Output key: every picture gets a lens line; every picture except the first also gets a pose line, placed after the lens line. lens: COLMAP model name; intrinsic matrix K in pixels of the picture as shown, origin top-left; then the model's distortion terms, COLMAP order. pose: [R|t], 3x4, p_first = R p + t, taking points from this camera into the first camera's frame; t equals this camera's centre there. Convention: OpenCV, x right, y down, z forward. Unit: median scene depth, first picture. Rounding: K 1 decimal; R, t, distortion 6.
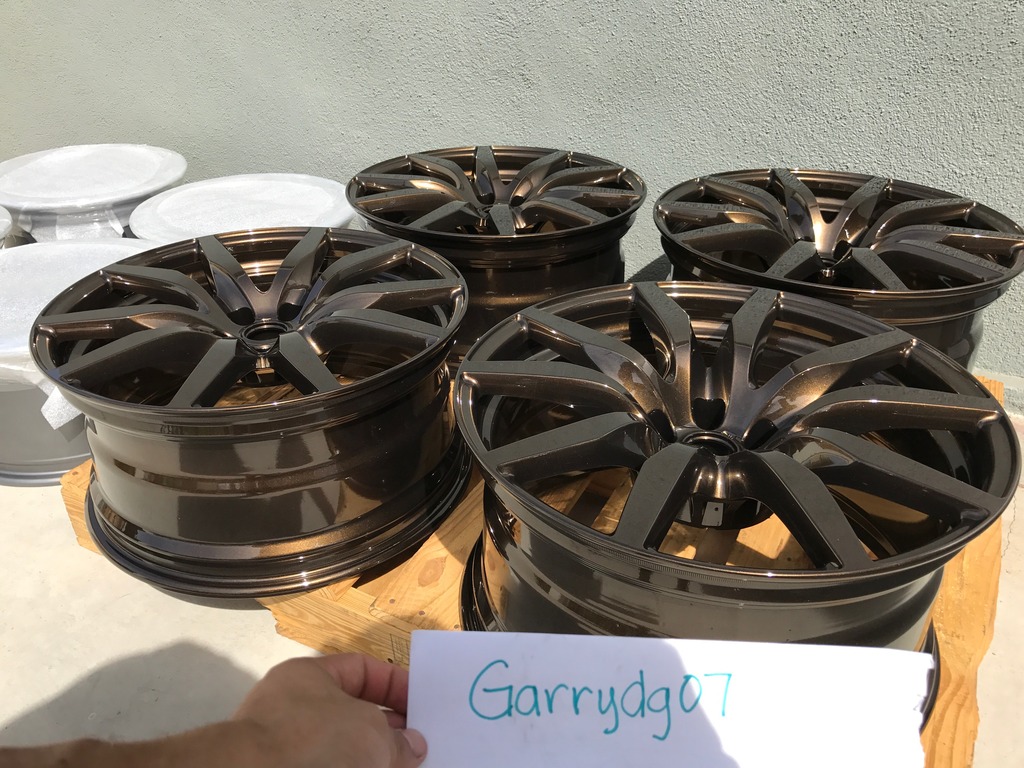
lens RADIAL K [[845.1, 0, 511.5], [0, 845.1, 387.1], [0, 0, 1]] dist [0.010263, -0.002472]
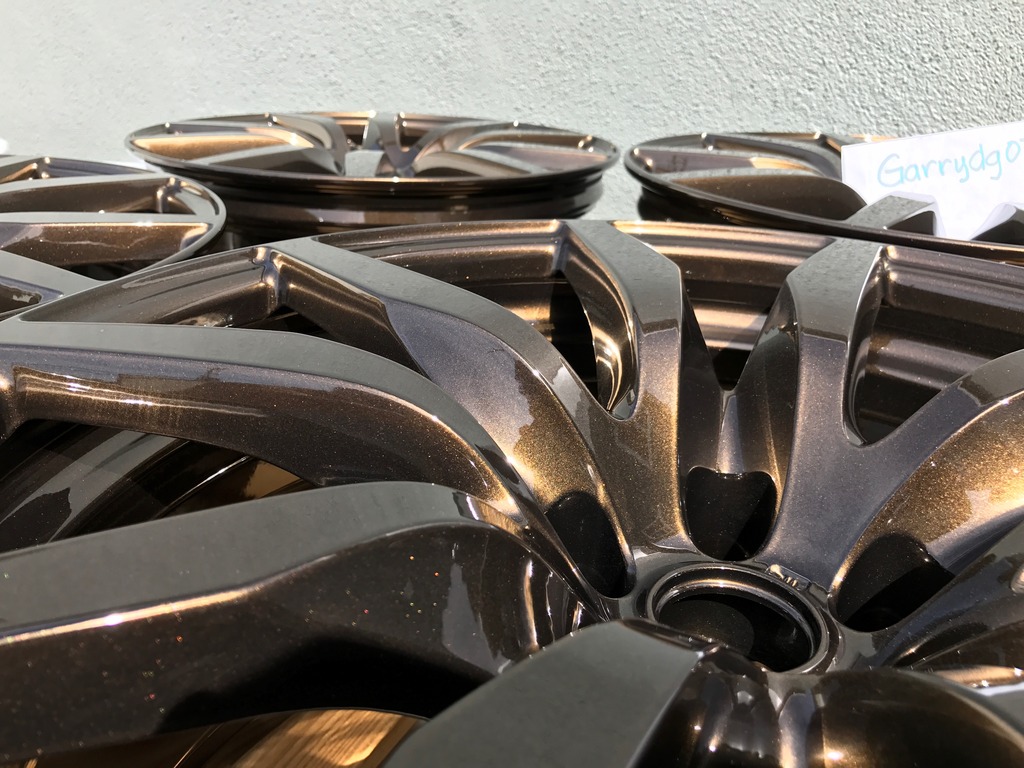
lens RADIAL K [[845.1, 0, 514.7], [0, 845.1, 381.7], [0, 0, 1]] dist [0.010263, -0.002472]
pose [[0.998946, 0.045881, 0.001606, 0.090676], [-0.045267, 0.990202, -0.132100, 0.017833], [-0.007651, 0.131888, 0.991235, 0.413950]]
